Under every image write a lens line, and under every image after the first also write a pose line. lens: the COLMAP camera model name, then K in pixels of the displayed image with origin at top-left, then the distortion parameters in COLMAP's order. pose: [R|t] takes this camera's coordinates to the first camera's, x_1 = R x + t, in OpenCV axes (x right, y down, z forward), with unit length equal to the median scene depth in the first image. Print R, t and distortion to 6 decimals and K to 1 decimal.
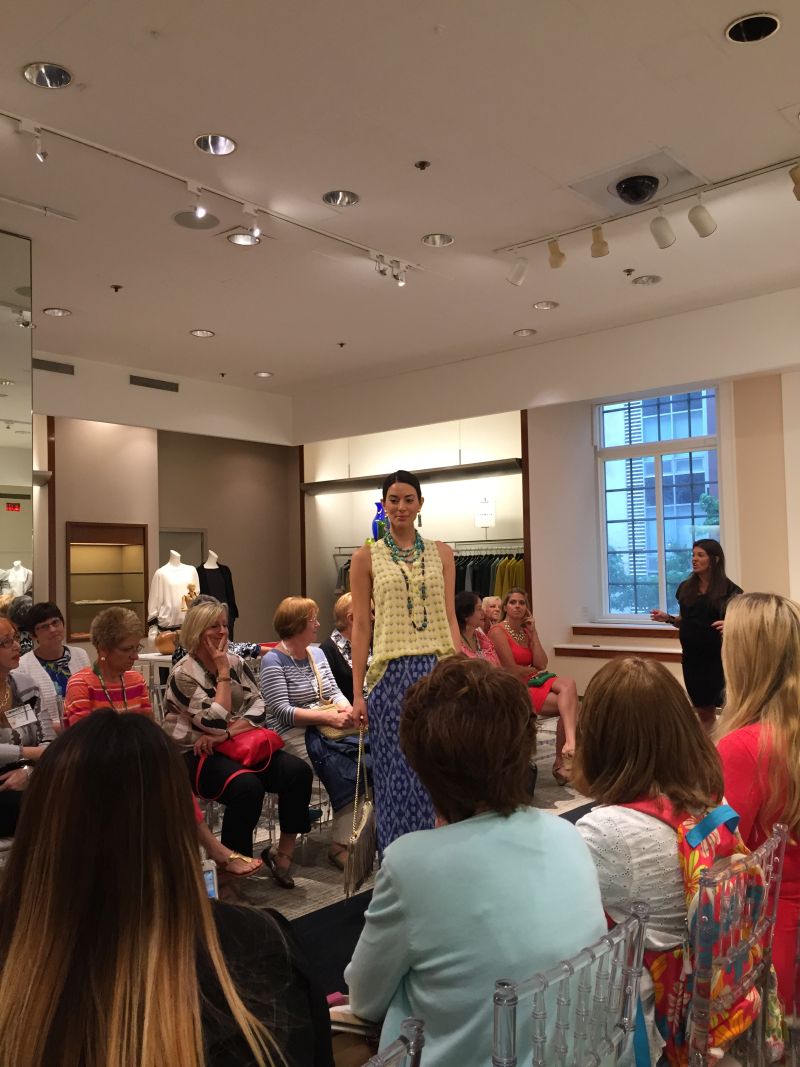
lens RADIAL K [[905.3, 0, 400.0], [0, 905.3, 533.5], [0, 0, 1]] dist [0.083214, -0.119773]
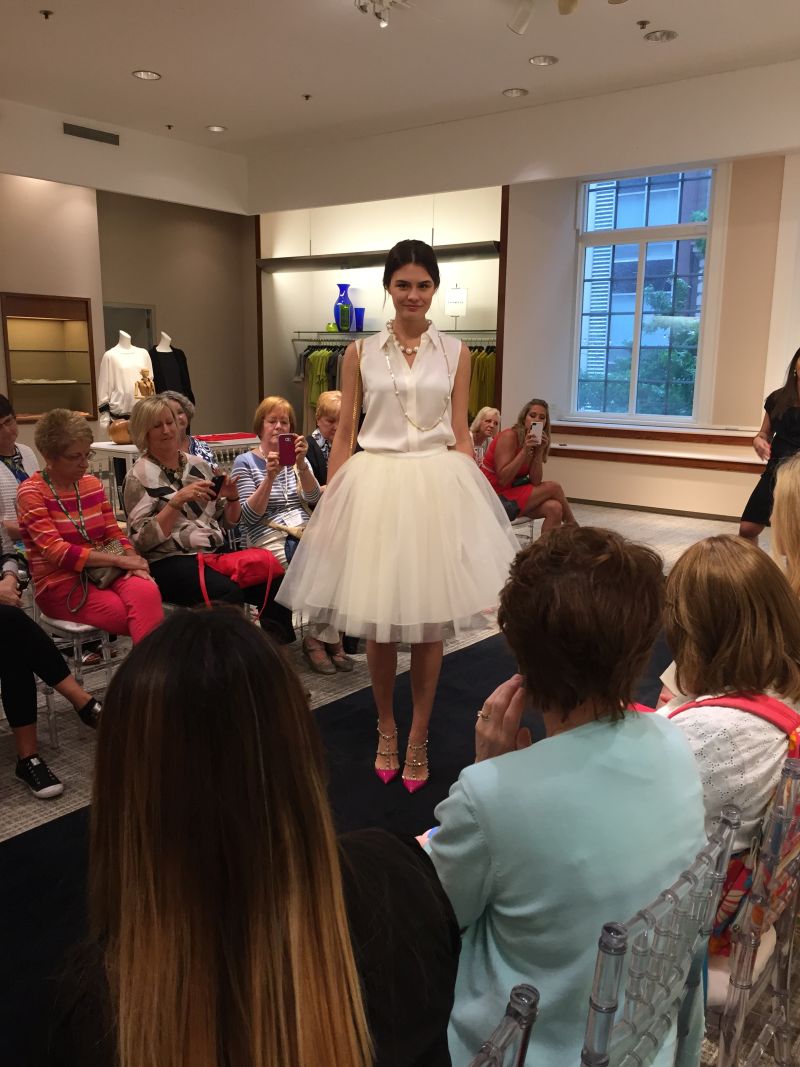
lens RADIAL K [[905.3, 0, 400.0], [0, 905.3, 533.5], [0, 0, 1]] dist [0.083214, -0.119773]
pose [[0.997986, 0.020602, 0.059989, -0.017469], [-0.034141, 0.971564, 0.234302, -0.007770], [-0.053456, -0.235878, 0.970311, 0.031784]]
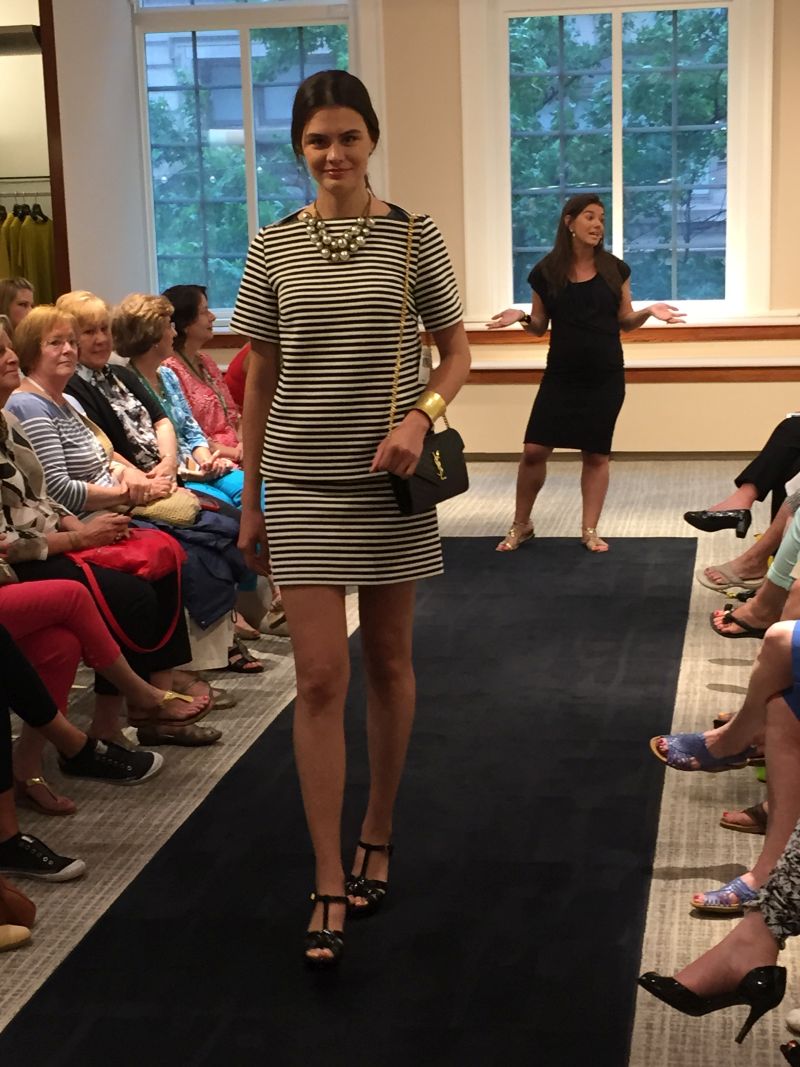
lens RADIAL K [[1854.8, 0, 400.0], [0, 1854.8, 533.5], [0, 0, 1]] dist [0.039558, 0.199005]
pose [[0.851697, -0.098947, 0.514609, -0.284636], [-0.010603, 0.978558, 0.205701, -0.018409], [-0.523928, -0.180651, 0.832385, -0.084845]]
